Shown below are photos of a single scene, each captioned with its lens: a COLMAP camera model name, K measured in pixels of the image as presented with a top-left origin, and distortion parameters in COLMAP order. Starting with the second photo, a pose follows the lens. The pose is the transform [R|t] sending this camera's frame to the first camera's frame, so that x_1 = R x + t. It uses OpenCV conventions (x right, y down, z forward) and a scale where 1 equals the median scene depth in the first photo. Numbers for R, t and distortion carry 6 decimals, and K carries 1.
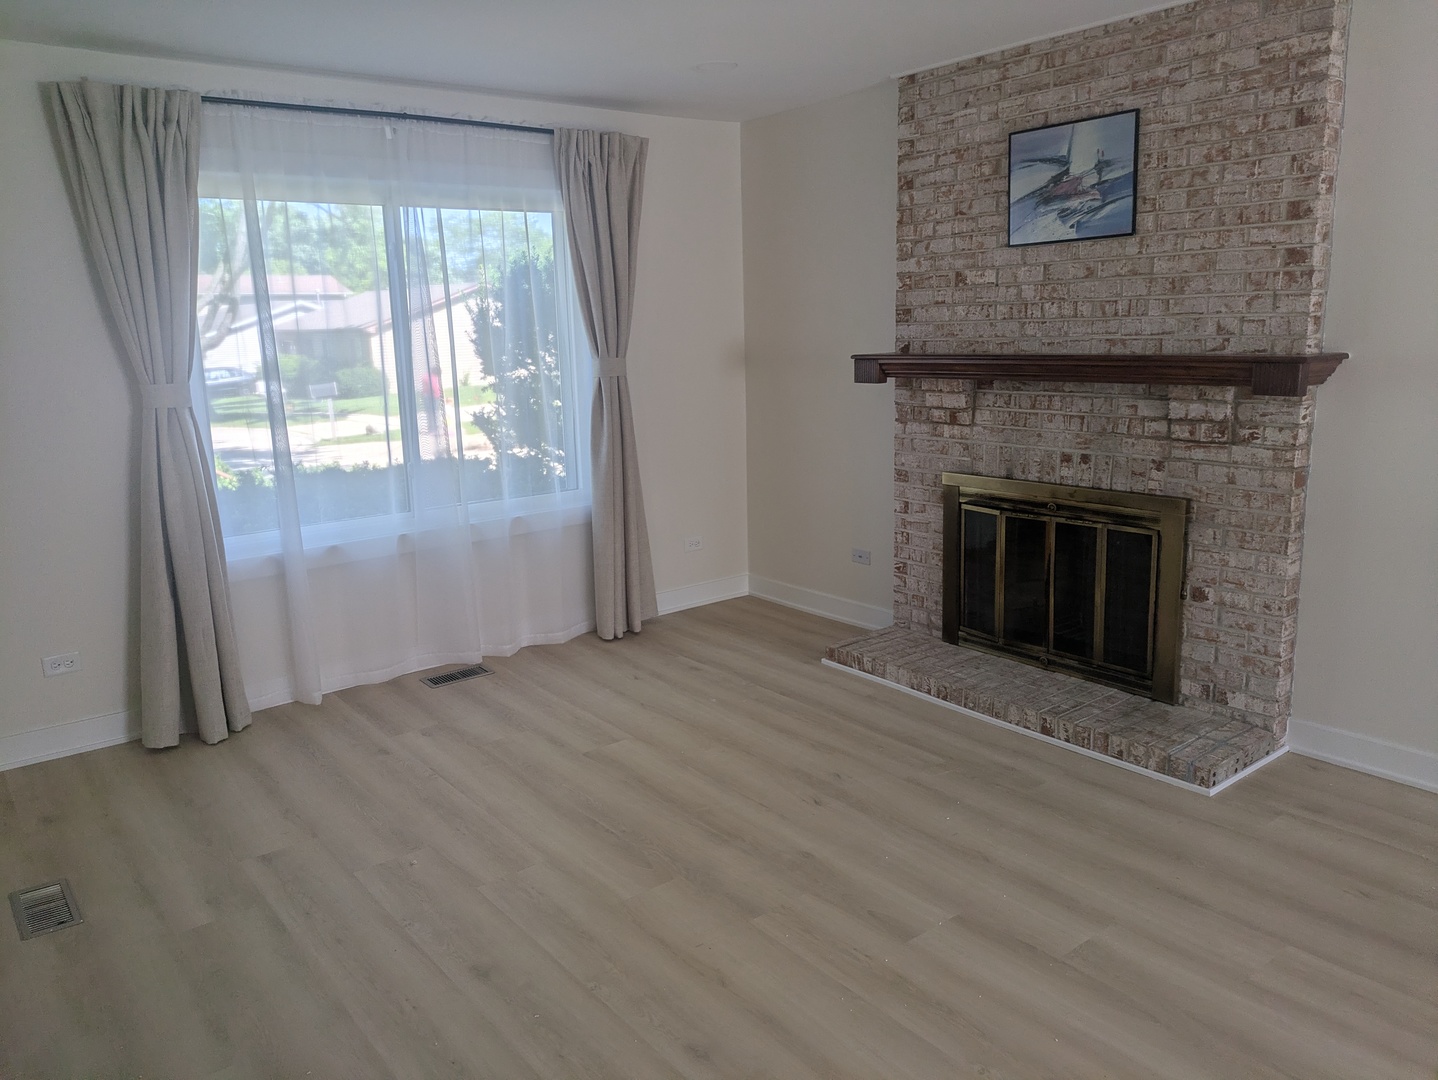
lens RADIAL K [[1053.9, 0, 717.6], [0, 1053.9, 533.1], [0, 0, 1]] dist [0.061253, -0.027010]
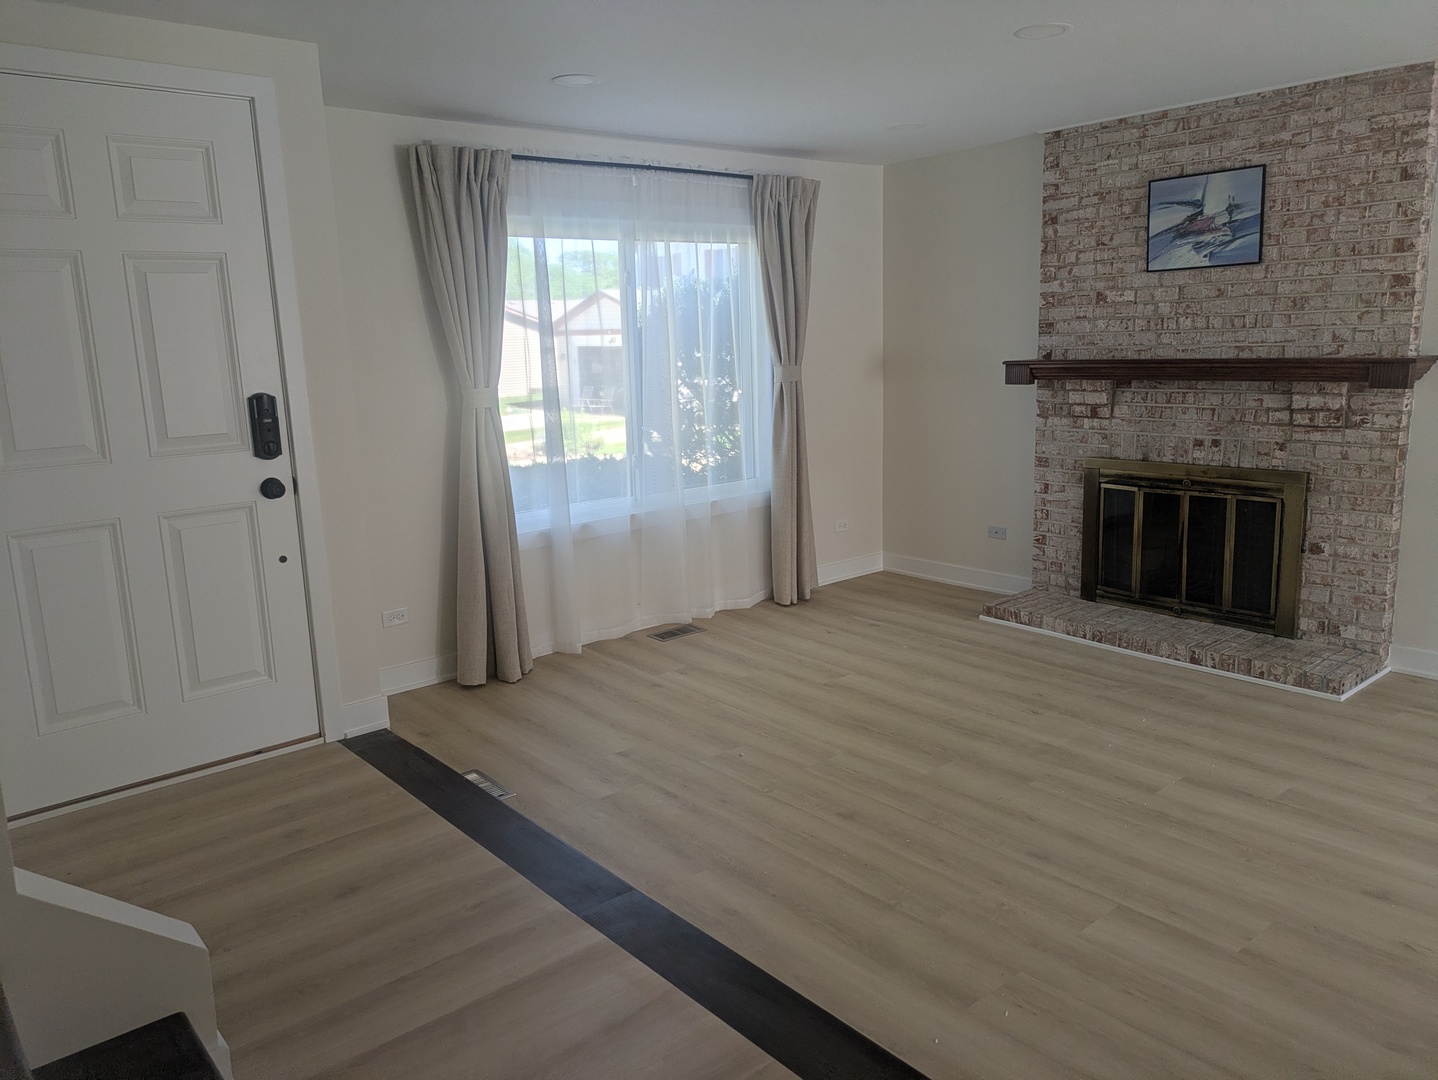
lens RADIAL K [[1053.9, 0, 720.1], [0, 1053.9, 537.5], [0, 0, 1]] dist [0.061253, -0.027010]
pose [[0.999132, -0.010449, 0.040328, -0.281317], [0.010874, 0.999888, -0.010326, 0.046624], [-0.040215, 0.010756, 0.999133, -0.216759]]
